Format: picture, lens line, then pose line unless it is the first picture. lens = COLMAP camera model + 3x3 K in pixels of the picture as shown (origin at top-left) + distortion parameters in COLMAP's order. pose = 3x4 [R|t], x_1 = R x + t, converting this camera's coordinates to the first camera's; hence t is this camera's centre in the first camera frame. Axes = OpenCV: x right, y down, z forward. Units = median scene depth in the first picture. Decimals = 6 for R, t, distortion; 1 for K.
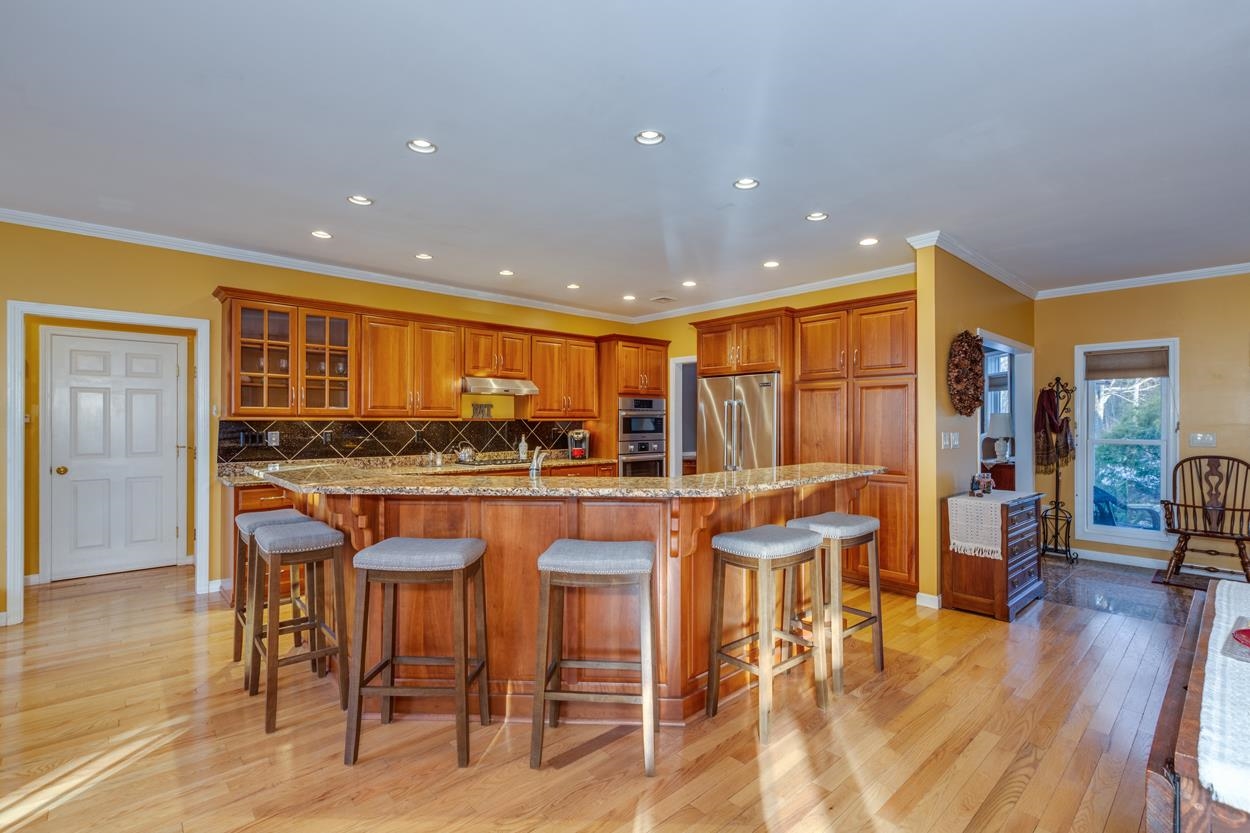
lens RADIAL K [[563.1, 0, 634.6], [0, 563.1, 422.0], [0, 0, 1]] dist [0.002561, -0.001020]
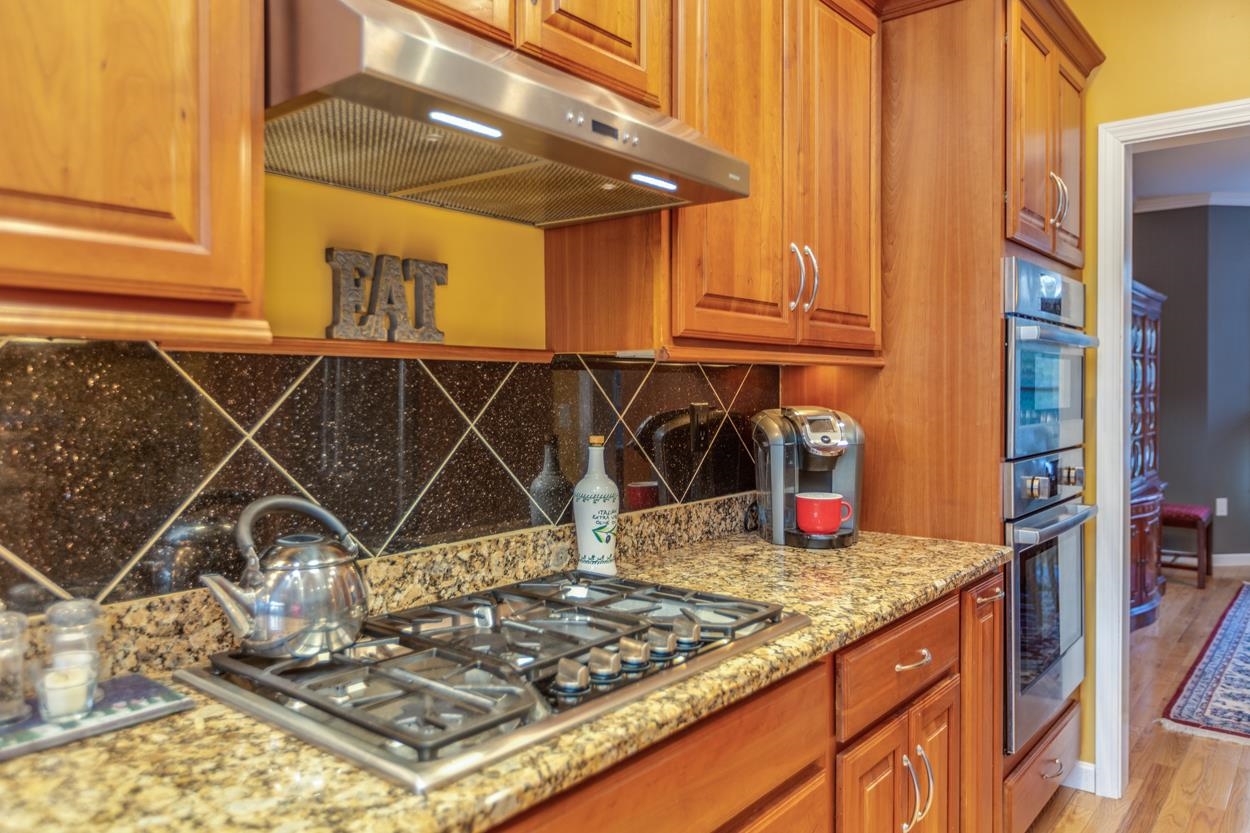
lens RADIAL K [[874.5, 0, 628.9], [0, 874.5, 411.2], [0, 0, 1]] dist [0.006062, 0.000914]
pose [[0.992193, -0.001309, 0.124707, -0.260389], [-0.001686, 0.999713, 0.023908, 0.008165], [-0.124703, -0.023932, 0.991906, 0.826340]]
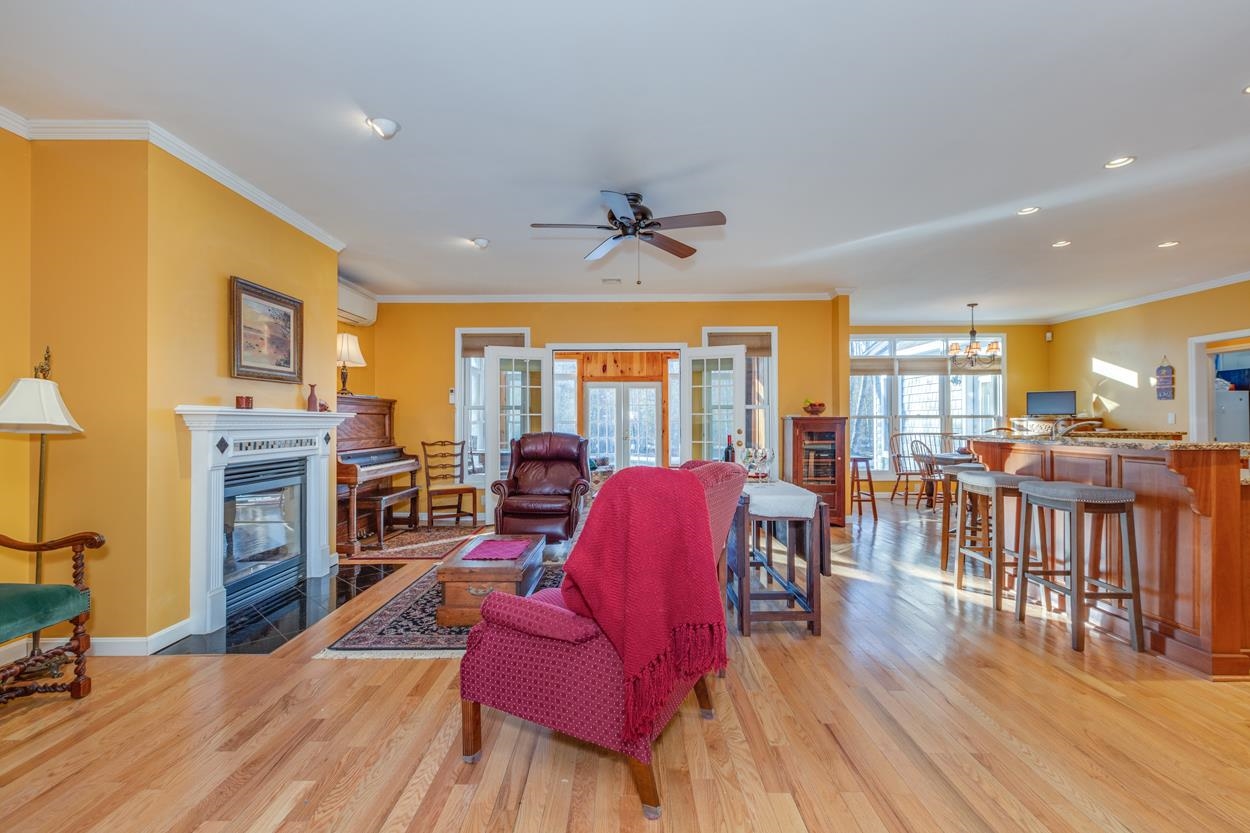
lens RADIAL K [[563.1, 0, 618.1], [0, 563.1, 419.6], [0, 0, 1]] dist [0.002561, -0.001020]
pose [[-0.697097, -0.002472, -0.716972, 0.953310], [0.000732, 0.999991, -0.004160, 0.031567], [0.716976, -0.003424, -0.697089, 0.638284]]
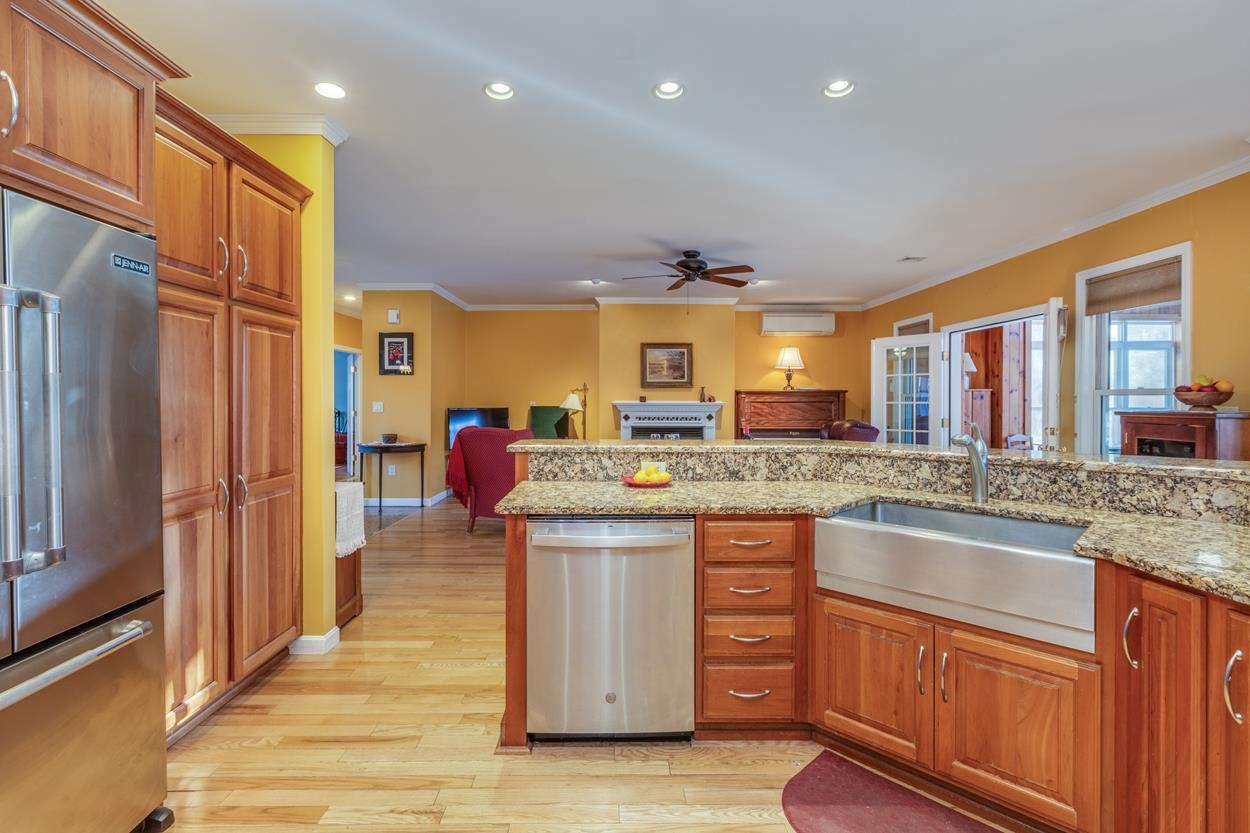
lens RADIAL K [[563.1, 0, 615.8], [0, 563.1, 407.8], [0, 0, 1]] dist [0.002561, -0.001020]
pose [[-0.727446, -0.013093, 0.686040, -0.172412], [-0.002469, 0.999861, 0.016464, 0.007918], [-0.686161, 0.010282, -0.727377, 0.984313]]
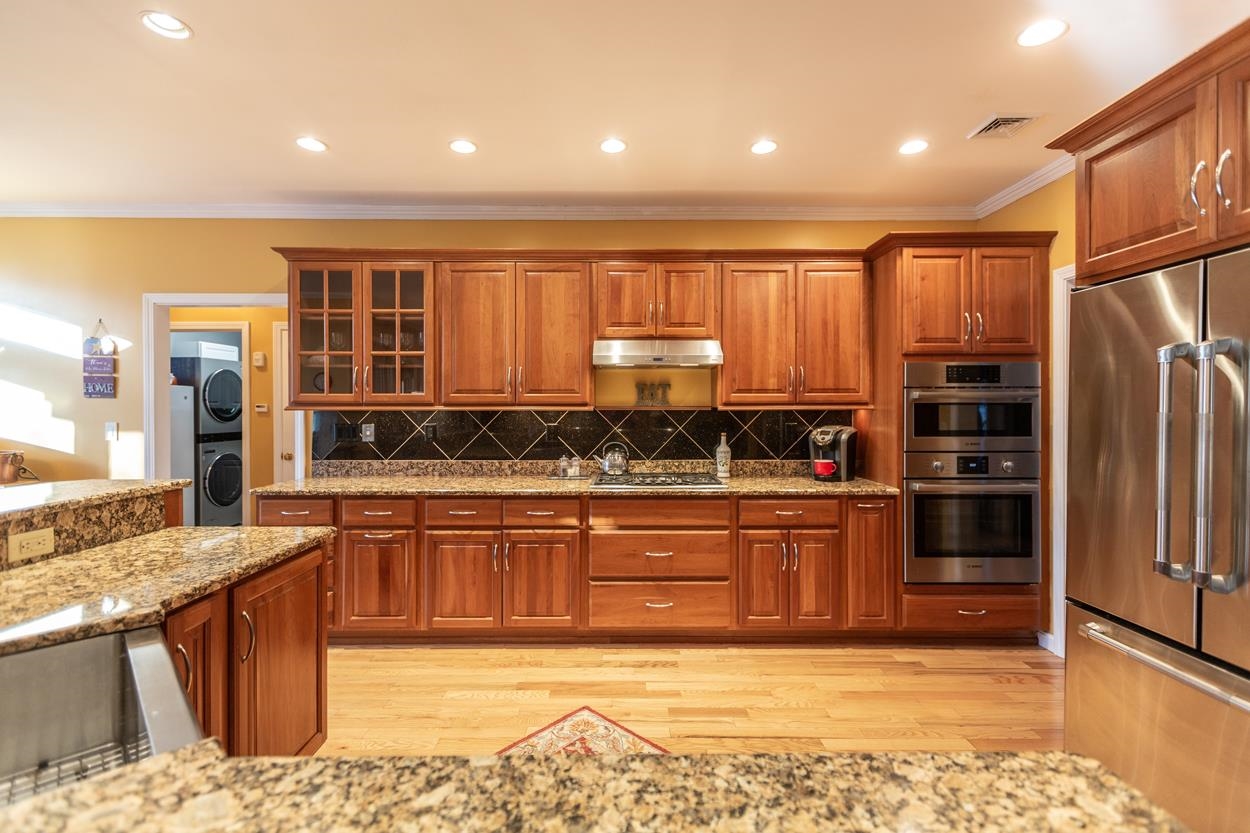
lens RADIAL K [[554.1, 0, 630.5], [0, 554.1, 407.2], [0, 0, 1]] dist [-0.001491, -0.000435]
pose [[0.726306, -0.001368, -0.687370, 0.157137], [0.000591, 0.999999, -0.001366, -0.004944], [0.687371, 0.000585, 0.726306, 0.588503]]
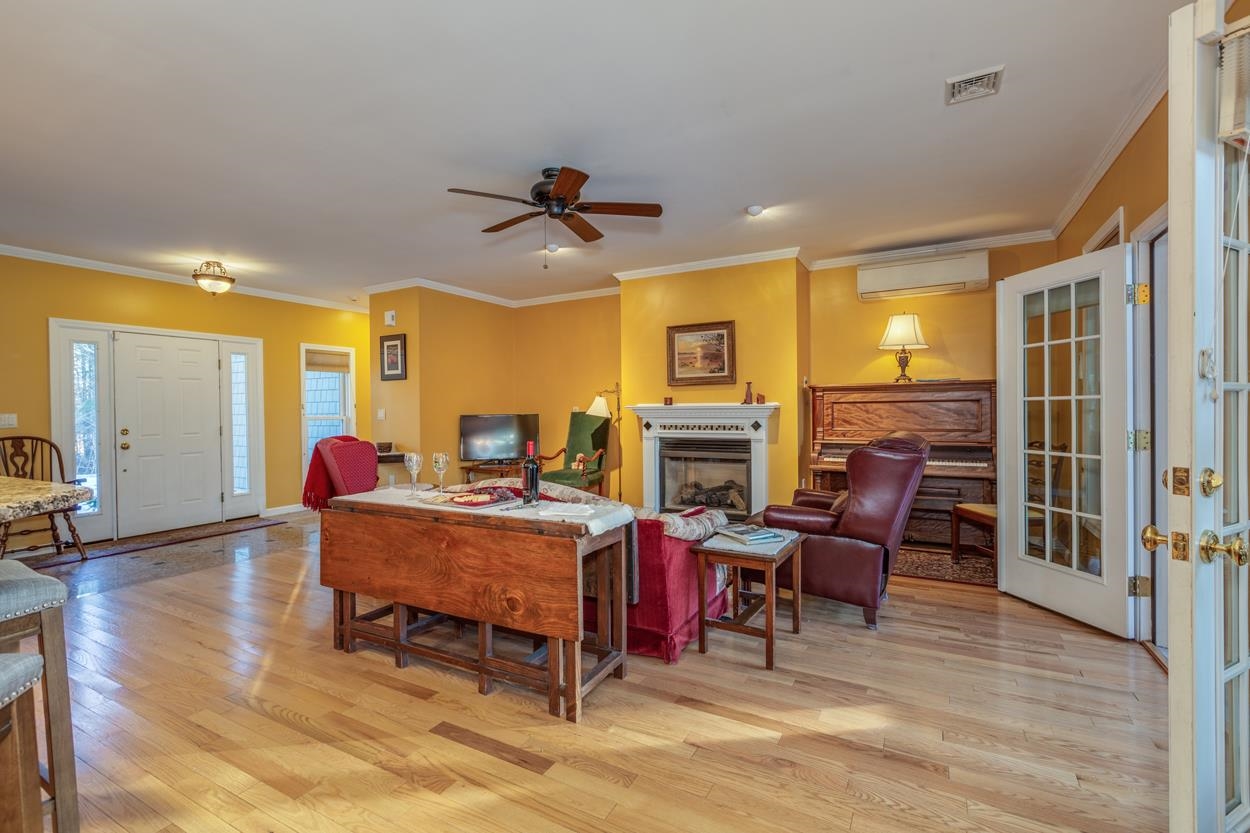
lens RADIAL K [[563.1, 0, 624.6], [0, 563.1, 415.0], [0, 0, 1]] dist [0.002561, -0.001020]
pose [[-0.300272, -0.007373, 0.953825, -0.233883], [0.011071, 0.999876, 0.011214, 0.022635], [-0.953789, 0.013927, -0.300153, 0.276097]]
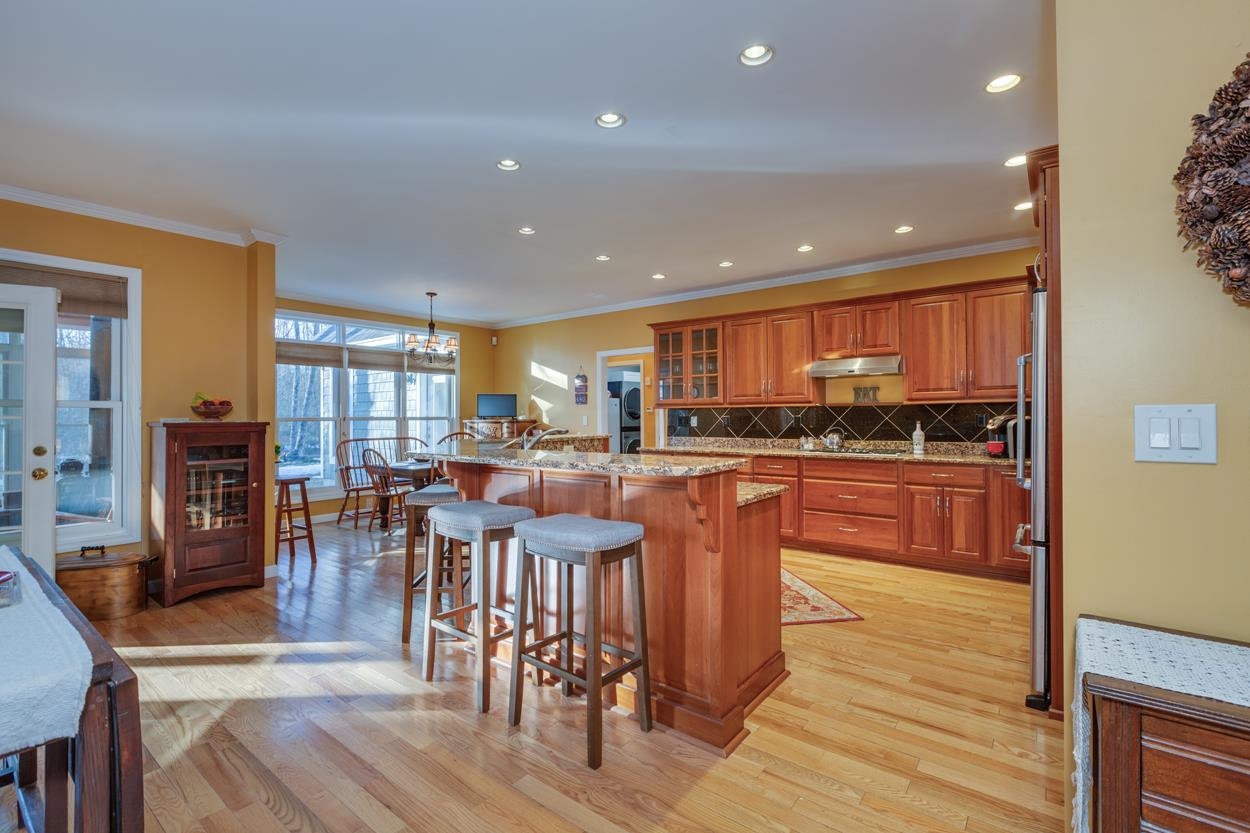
lens RADIAL K [[563.1, 0, 630.8], [0, 563.1, 411.1], [0, 0, 1]] dist [0.002561, -0.001020]
pose [[0.150874, -0.013522, -0.988460, 0.634298], [0.005158, 0.999904, -0.012892, 0.018575], [0.988539, -0.003153, 0.150930, 0.544062]]
